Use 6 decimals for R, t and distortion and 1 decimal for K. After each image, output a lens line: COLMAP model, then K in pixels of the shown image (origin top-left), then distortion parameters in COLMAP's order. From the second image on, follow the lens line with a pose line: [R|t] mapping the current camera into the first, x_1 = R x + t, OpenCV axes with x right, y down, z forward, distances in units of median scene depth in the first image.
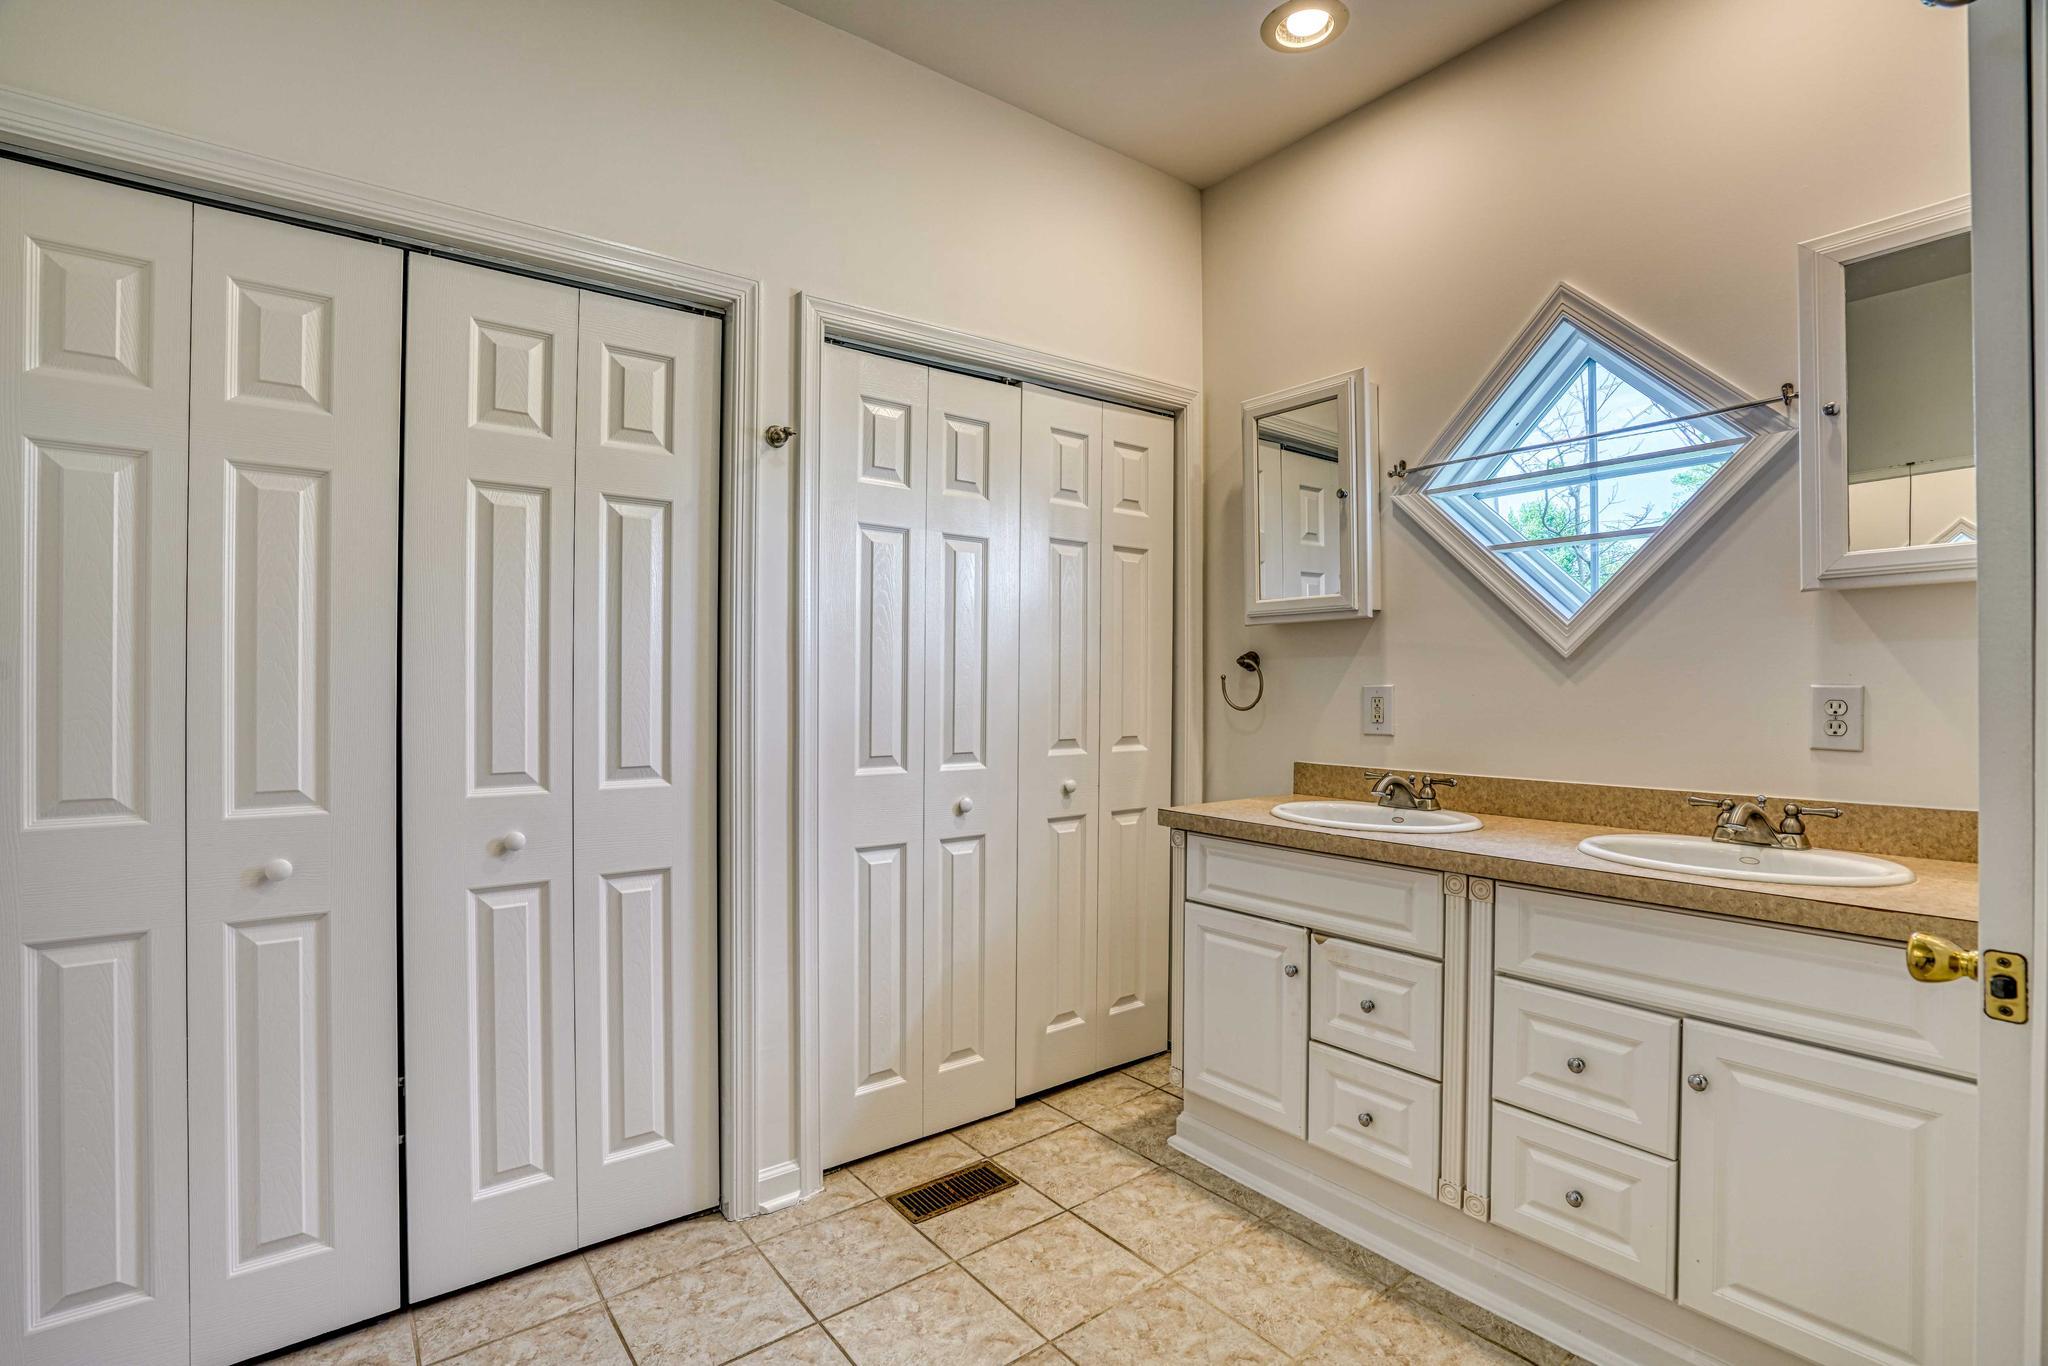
lens RADIAL K [[968.9, 0, 1016.6], [0, 968.9, 674.0], [0, 0, 1]] dist [-0.047529, 0.013154]
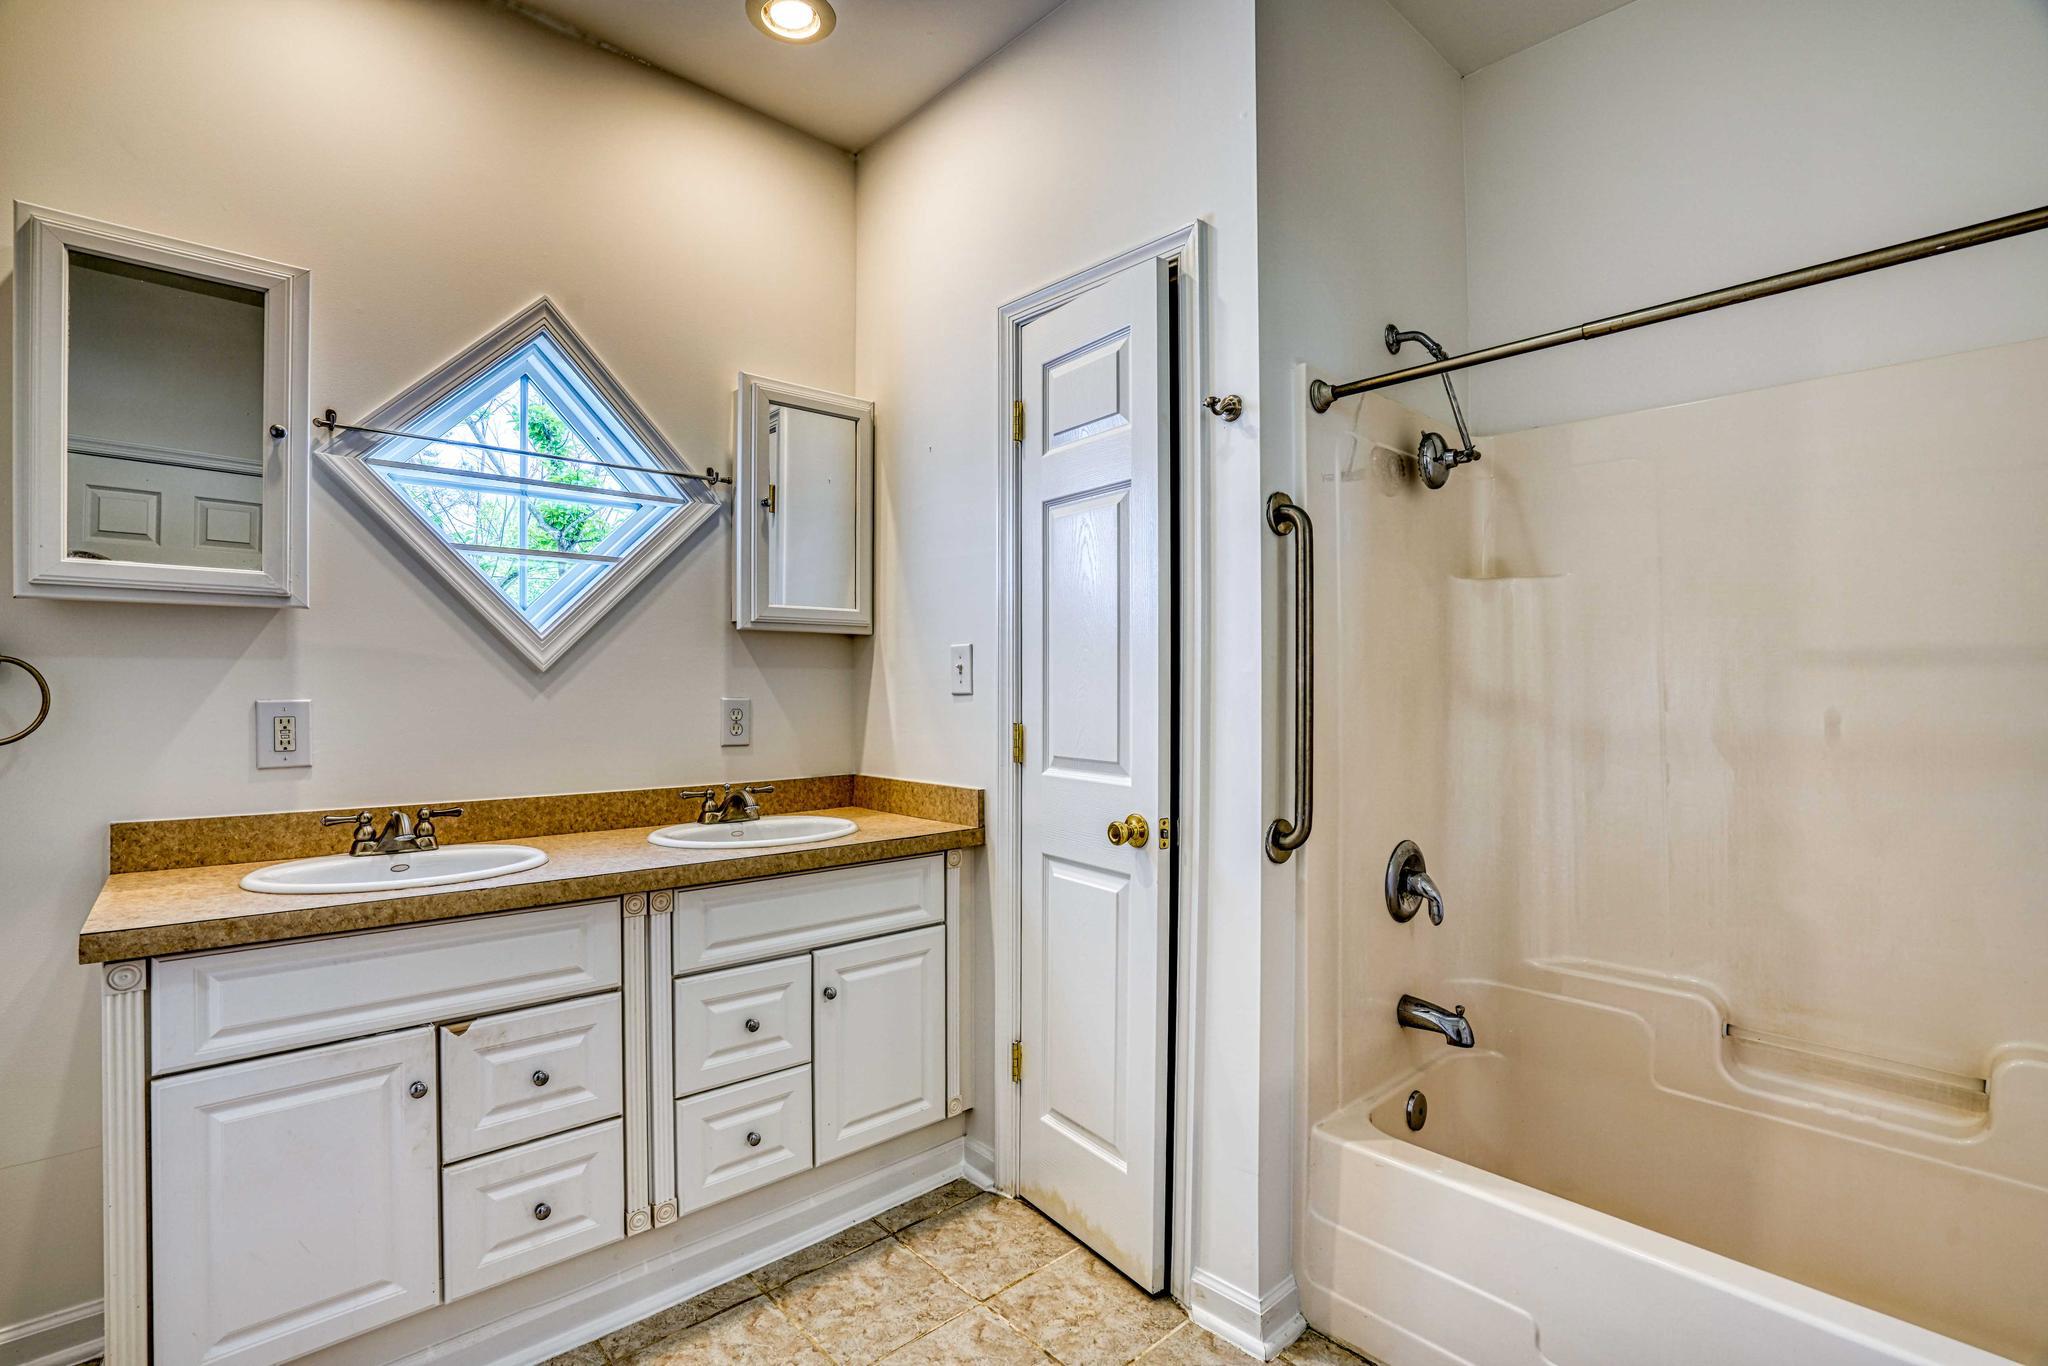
lens RADIAL K [[968.9, 0, 1004.1], [0, 968.9, 691.9], [0, 0, 1]] dist [-0.047529, 0.013154]
pose [[-0.094575, 0.004643, 0.995507, -0.497849], [-0.007942, 0.999954, -0.005418, 0.005702], [-0.995486, -0.008419, -0.094533, 0.651718]]
